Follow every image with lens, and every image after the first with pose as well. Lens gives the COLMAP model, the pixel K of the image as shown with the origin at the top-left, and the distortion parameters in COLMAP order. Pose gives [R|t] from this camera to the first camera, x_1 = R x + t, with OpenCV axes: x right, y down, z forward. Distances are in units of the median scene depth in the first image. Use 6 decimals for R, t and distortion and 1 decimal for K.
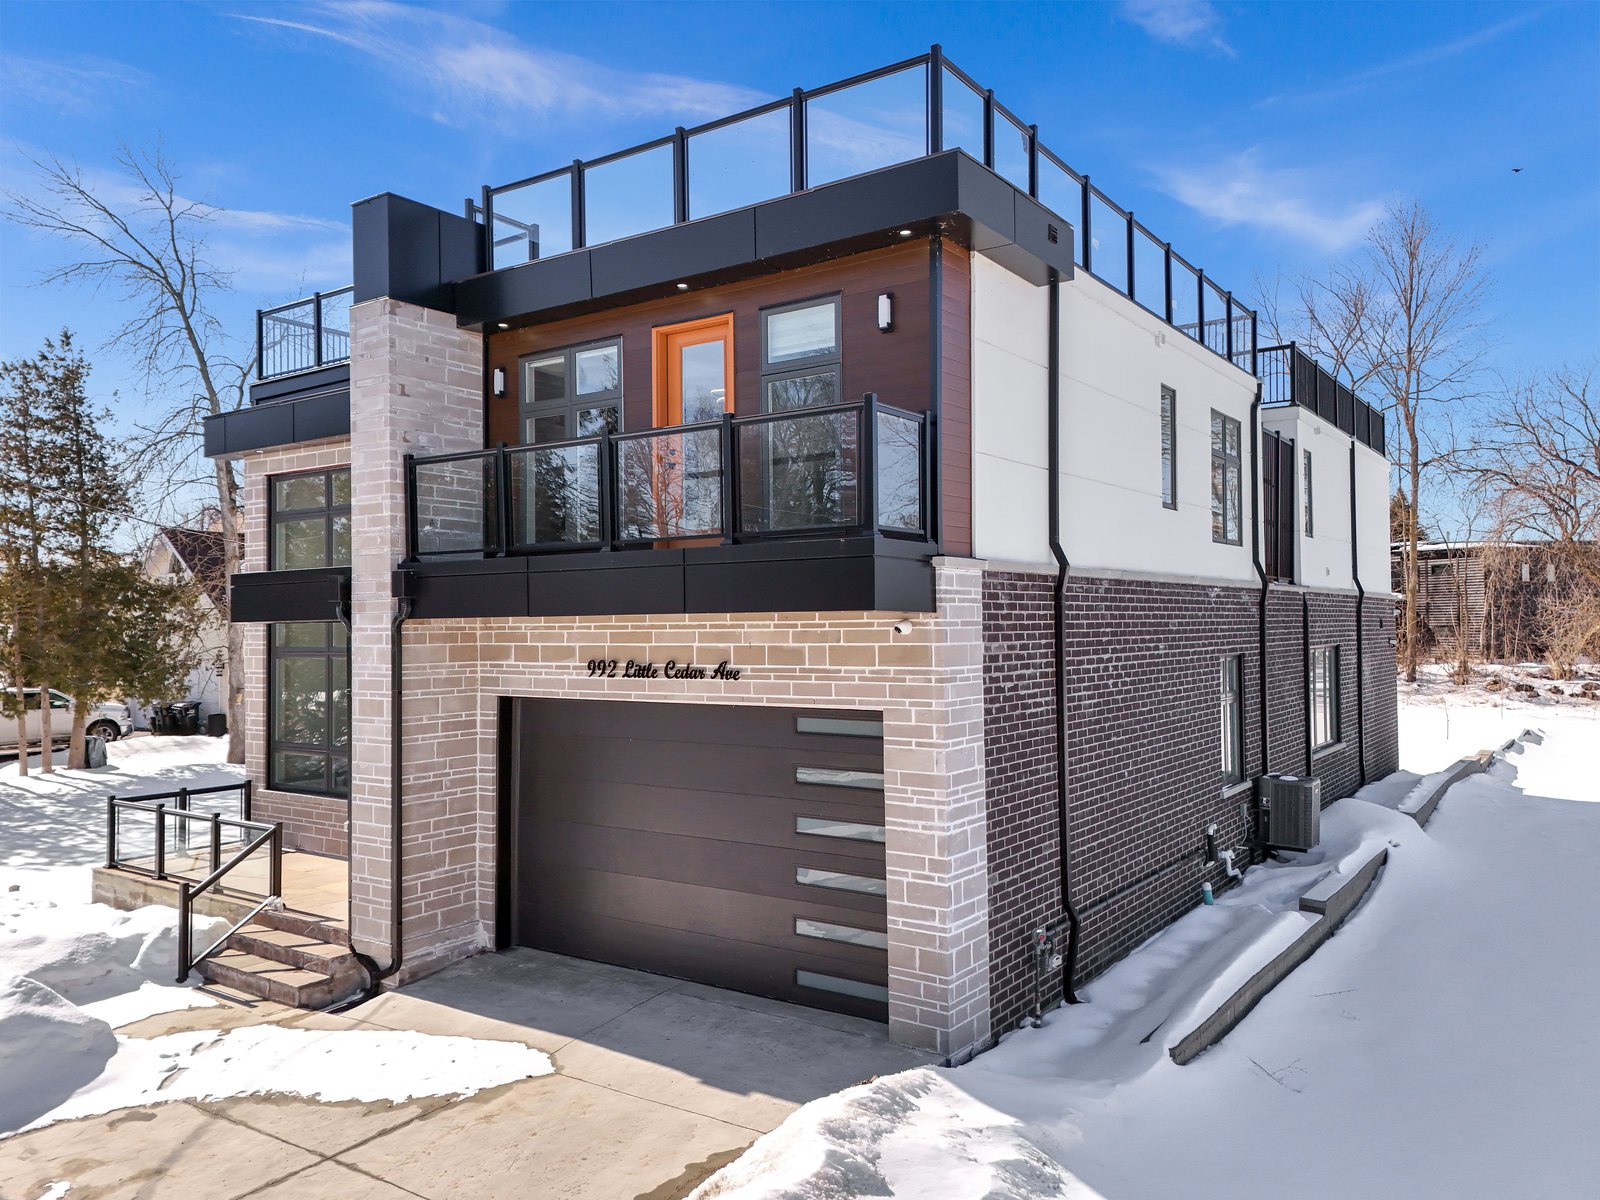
lens RADIAL K [[1179.2, 0, 800.0], [0, 1179.2, 600.0], [0, 0, 1]] dist [0.058669, -0.003059]
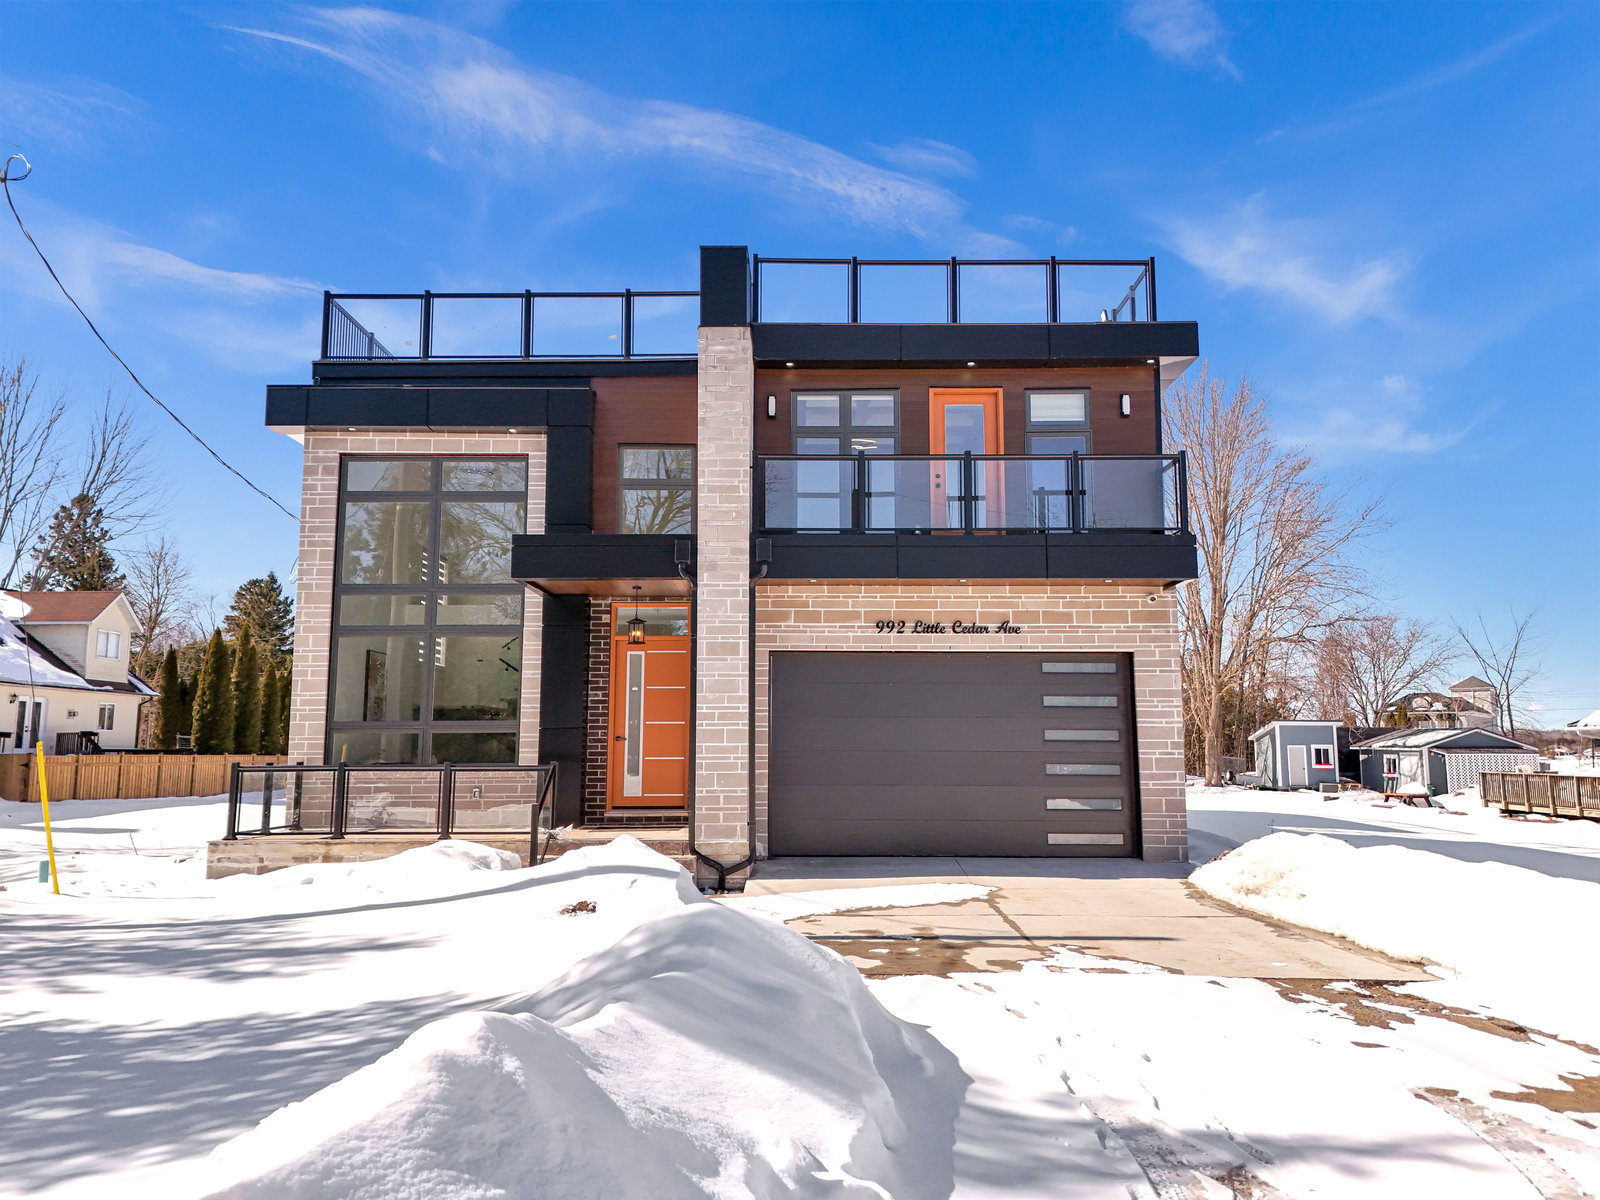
lens RADIAL K [[1179.2, 0, 800.0], [0, 1179.2, 600.0], [0, 0, 1]] dist [0.058669, -0.003059]
pose [[0.820578, 0.082688, 0.565521, -1.025391], [-0.021891, 0.993300, -0.113472, 0.183956], [-0.571115, 0.080732, 0.816890, -0.039996]]
